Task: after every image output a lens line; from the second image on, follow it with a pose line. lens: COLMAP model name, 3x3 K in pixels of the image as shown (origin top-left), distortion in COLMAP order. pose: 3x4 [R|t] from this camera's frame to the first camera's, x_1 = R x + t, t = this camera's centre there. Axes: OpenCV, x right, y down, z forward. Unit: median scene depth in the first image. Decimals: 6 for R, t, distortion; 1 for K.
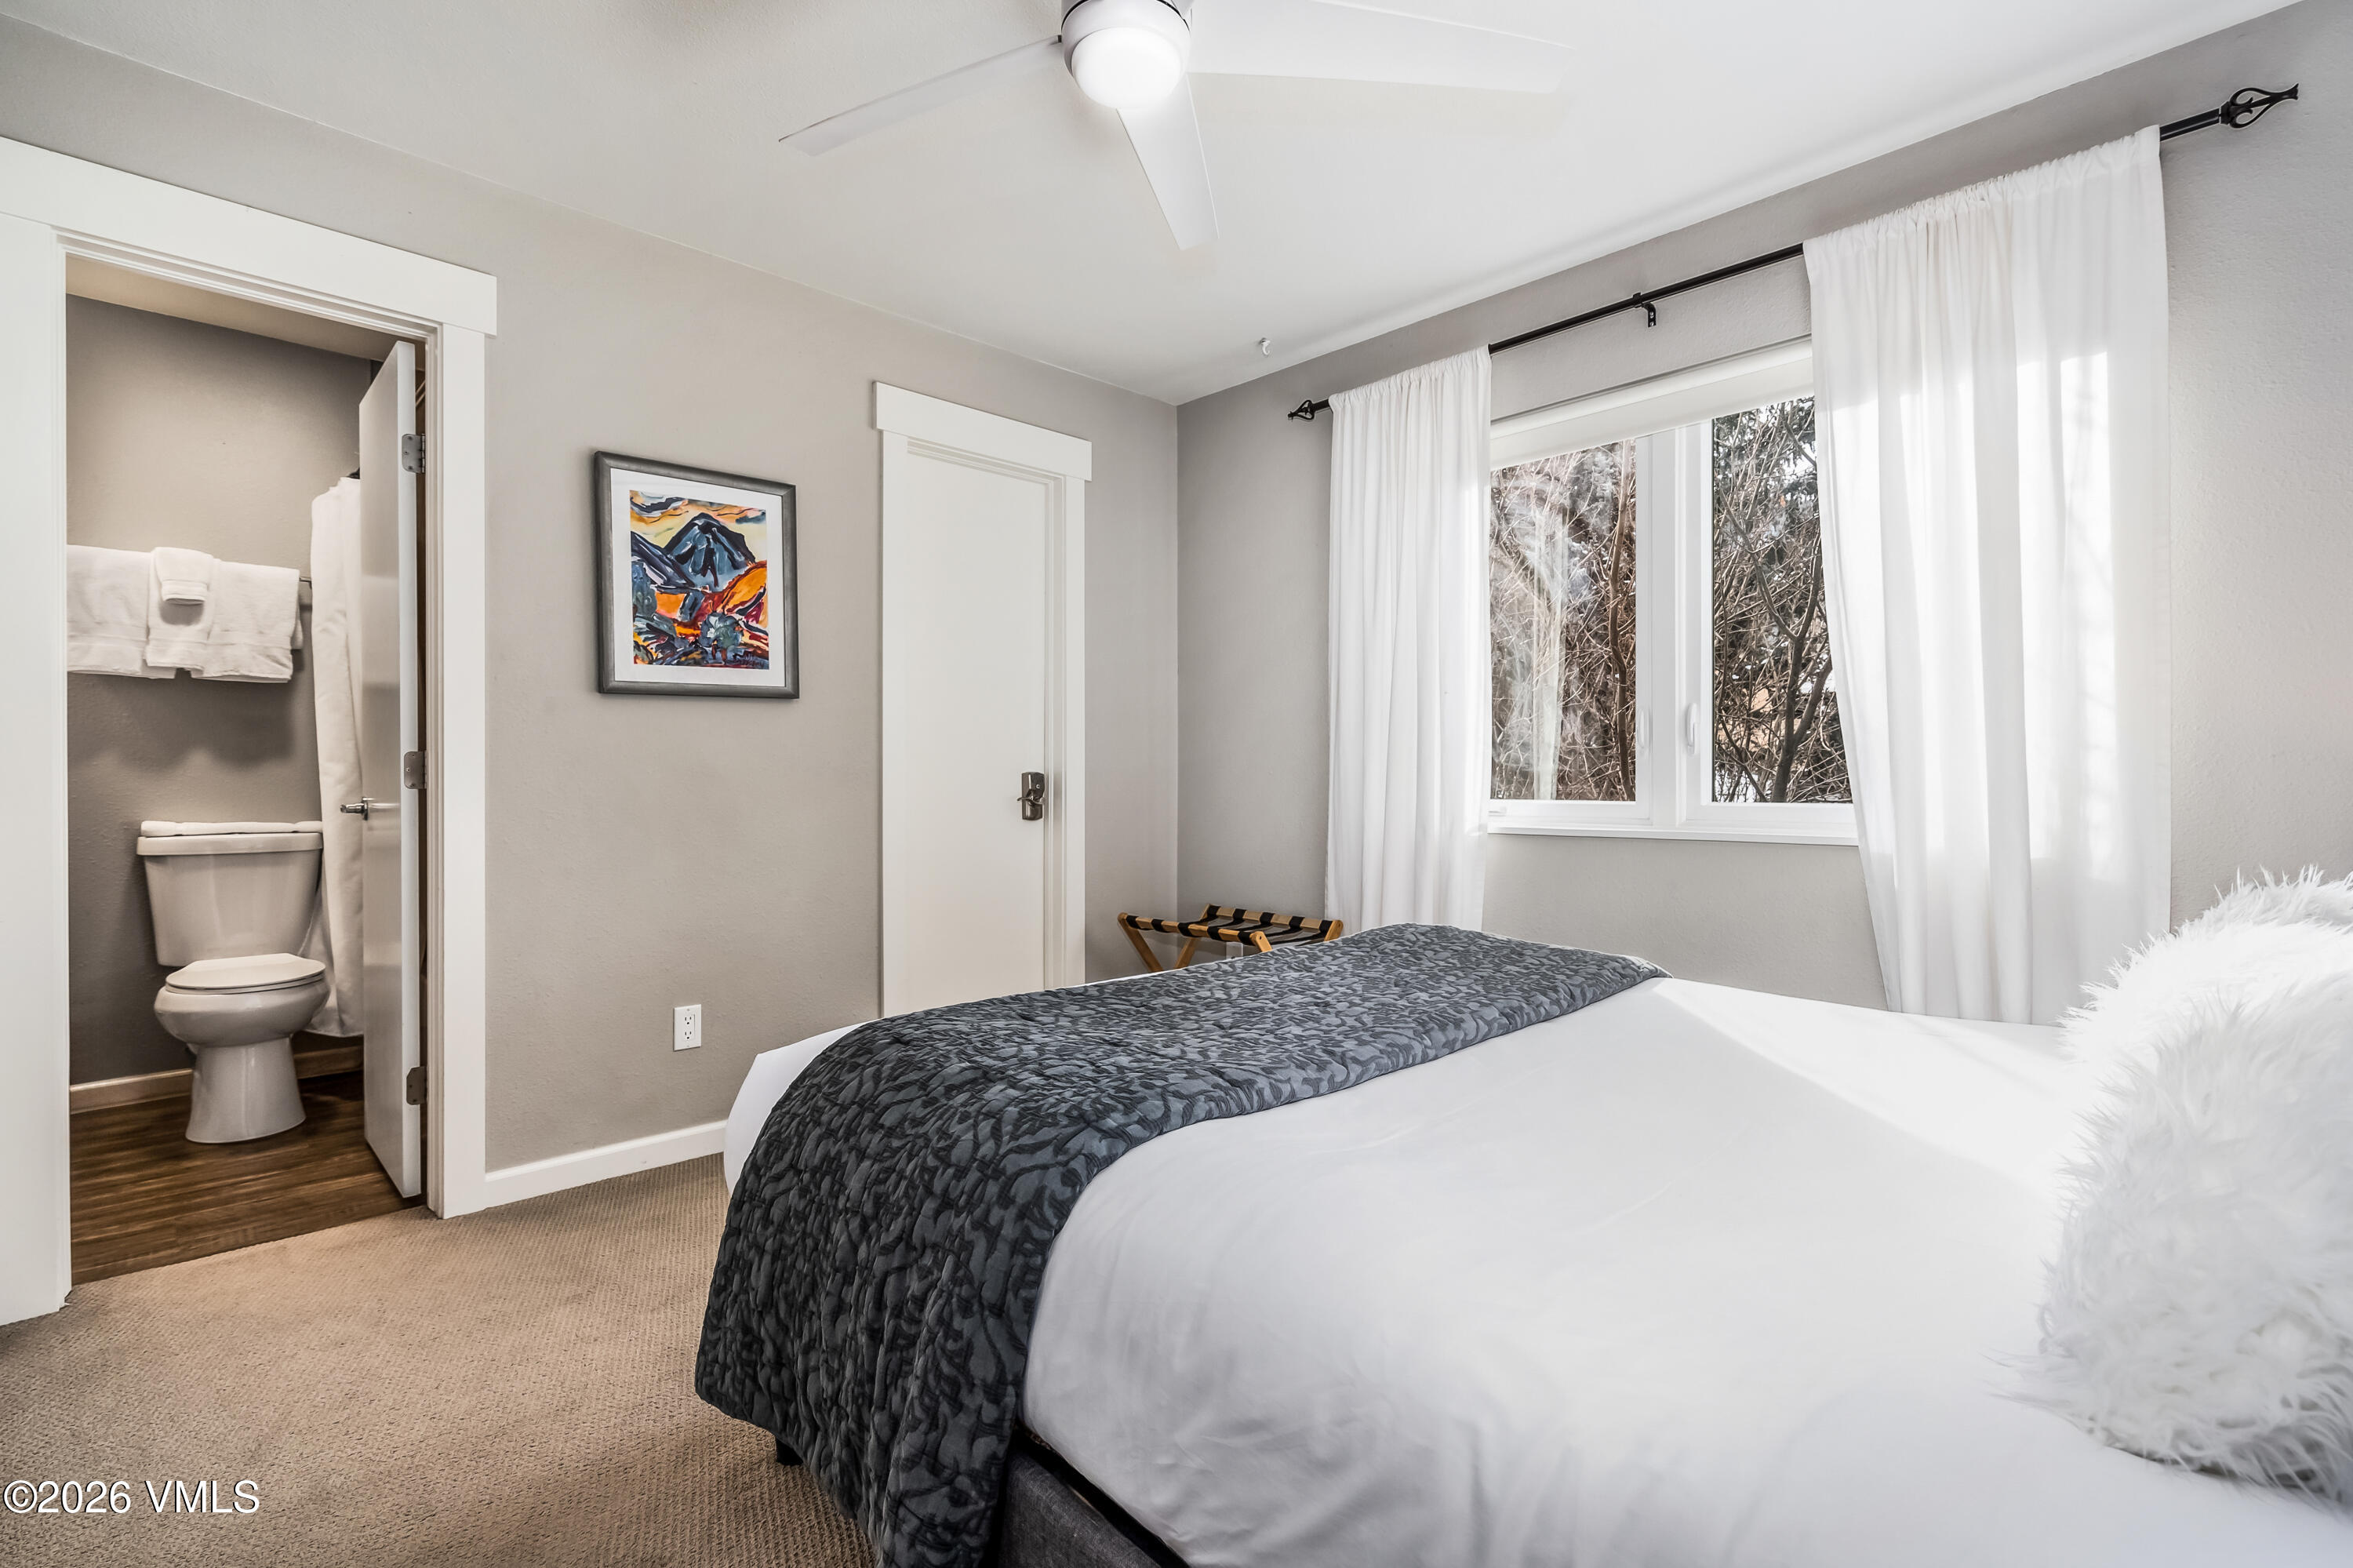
lens RADIAL K [[1073.1, 0, 1165.4], [0, 1073.1, 784.1], [0, 0, 1]] dist [-0.002585, -0.000031]
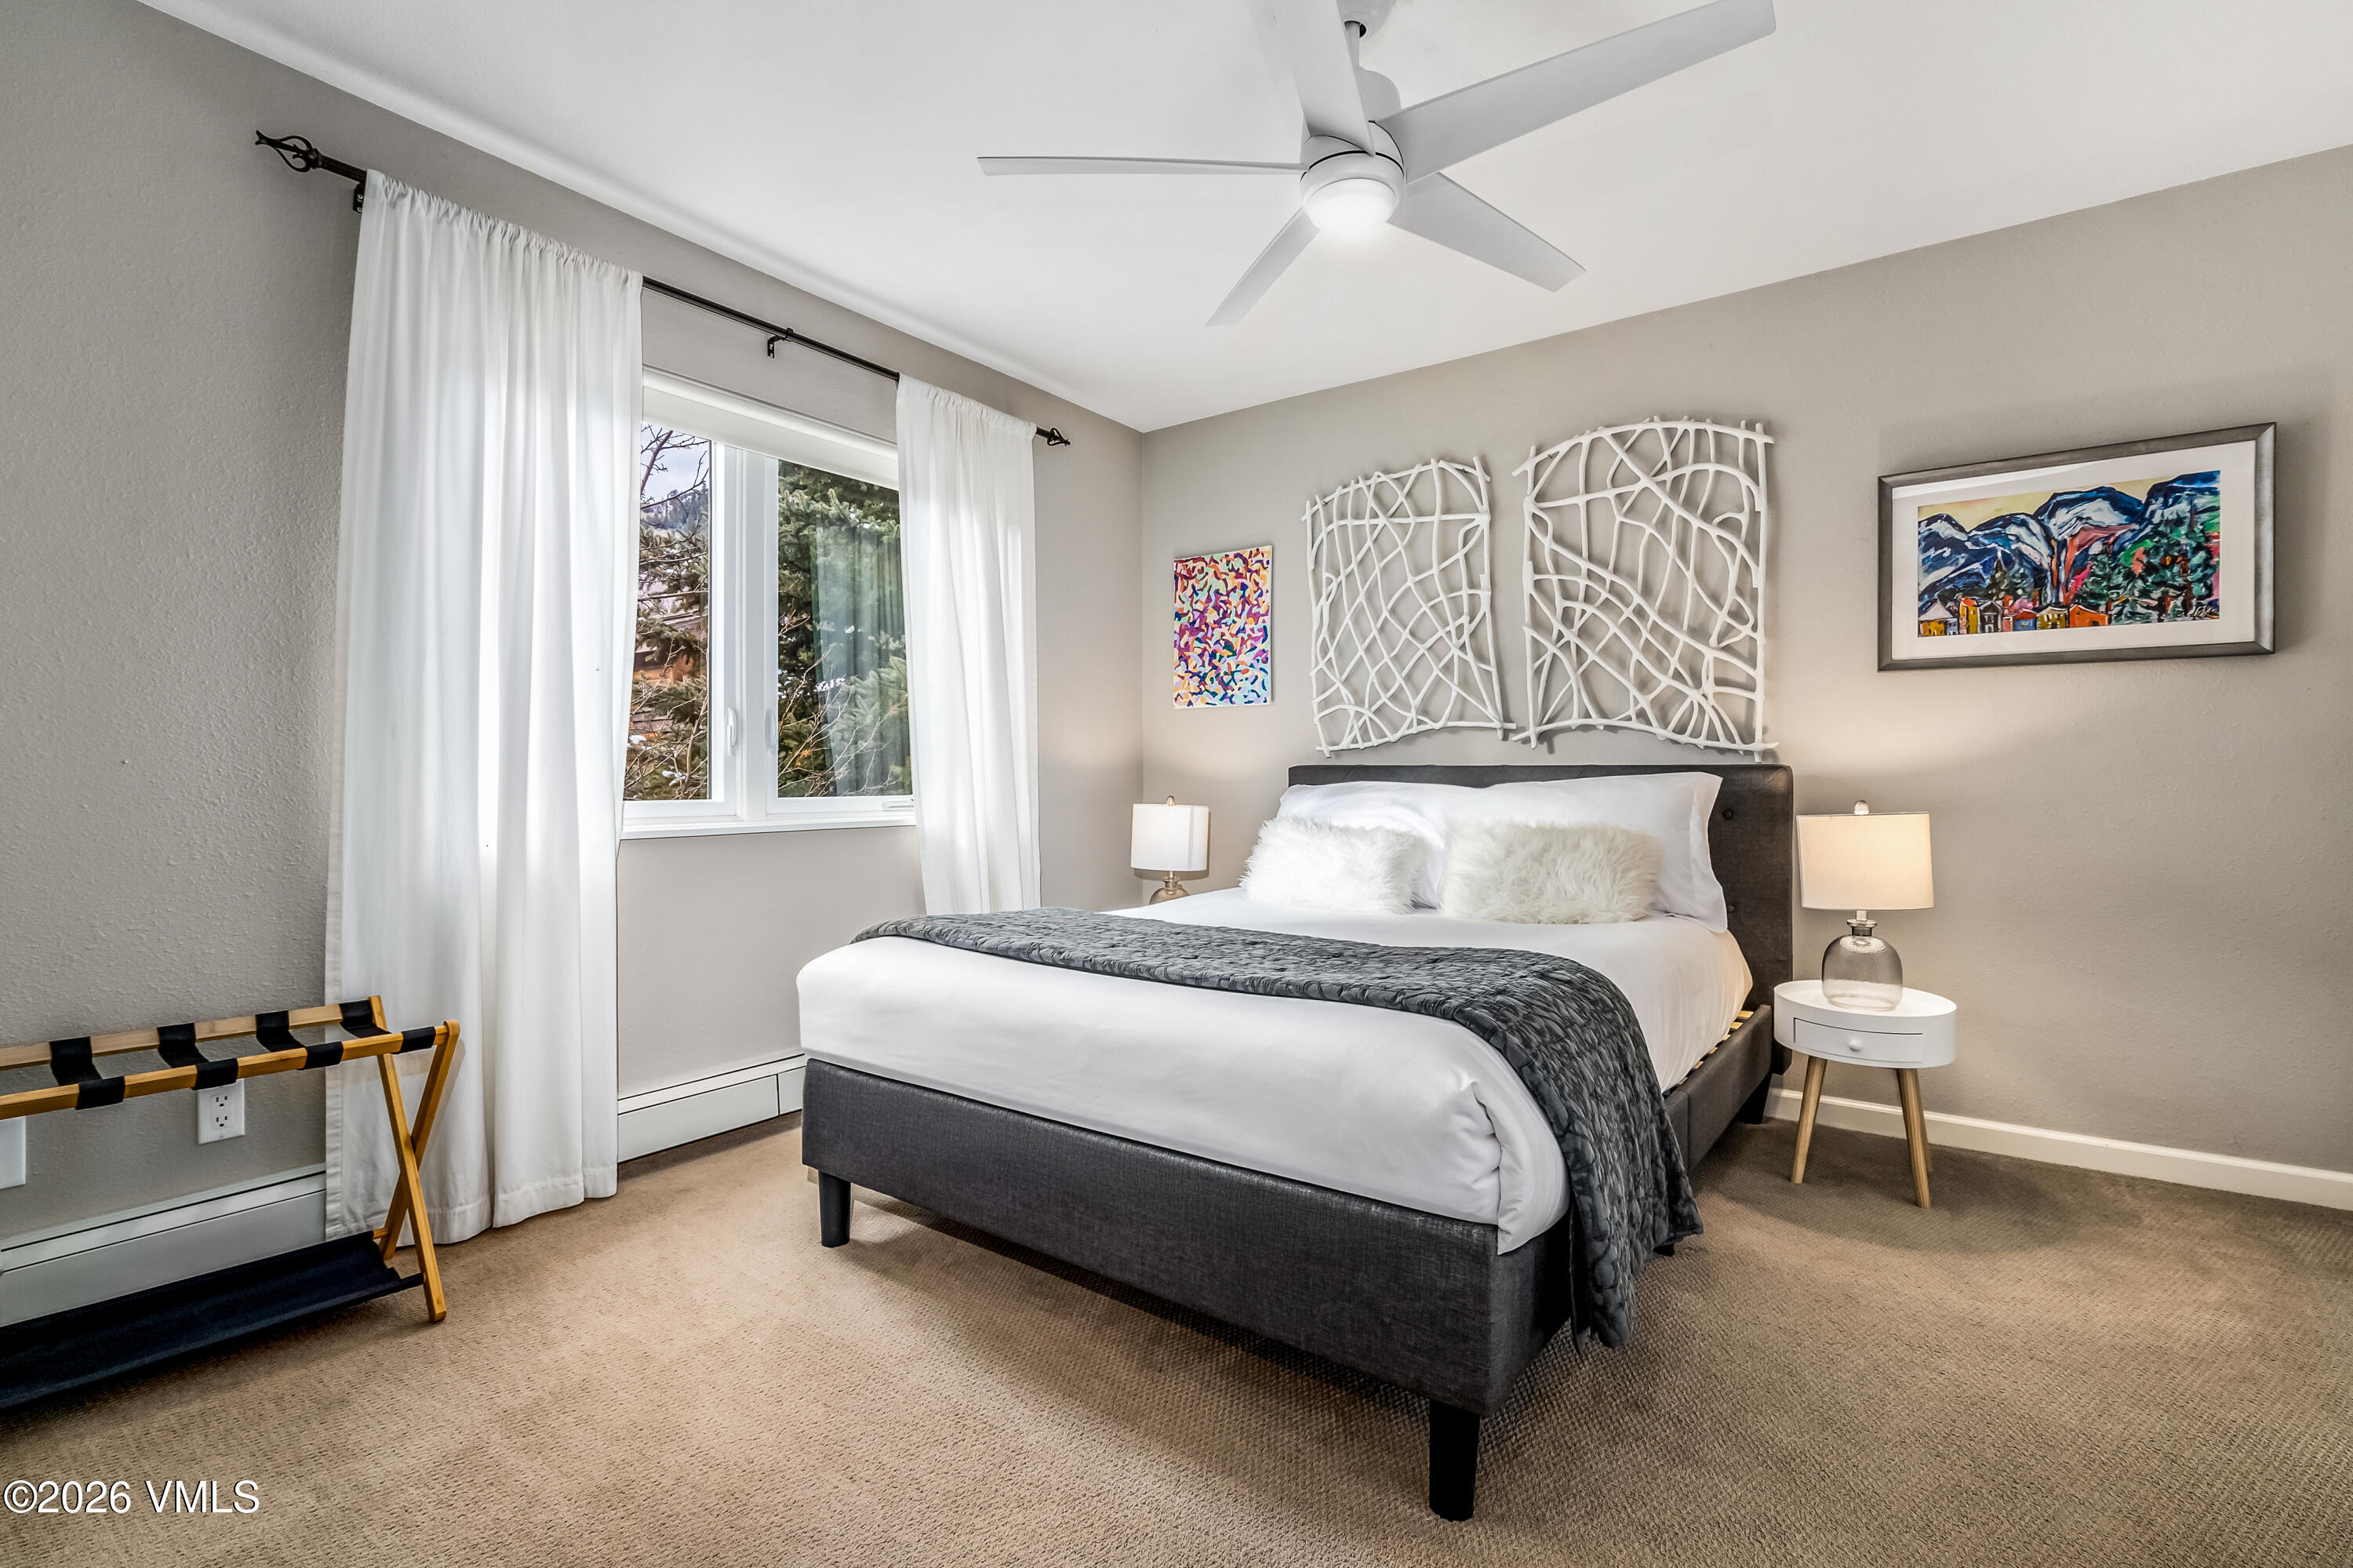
lens RADIAL K [[1073.1, 0, 1177.3], [0, 1073.1, 776.6], [0, 0, 1]] dist [-0.002585, -0.000031]
pose [[-0.167057, 0.005736, 0.985931, -0.698015], [-0.005734, 0.999961, -0.006789, 0.001233], [-0.985931, -0.006788, -0.167017, 0.796924]]
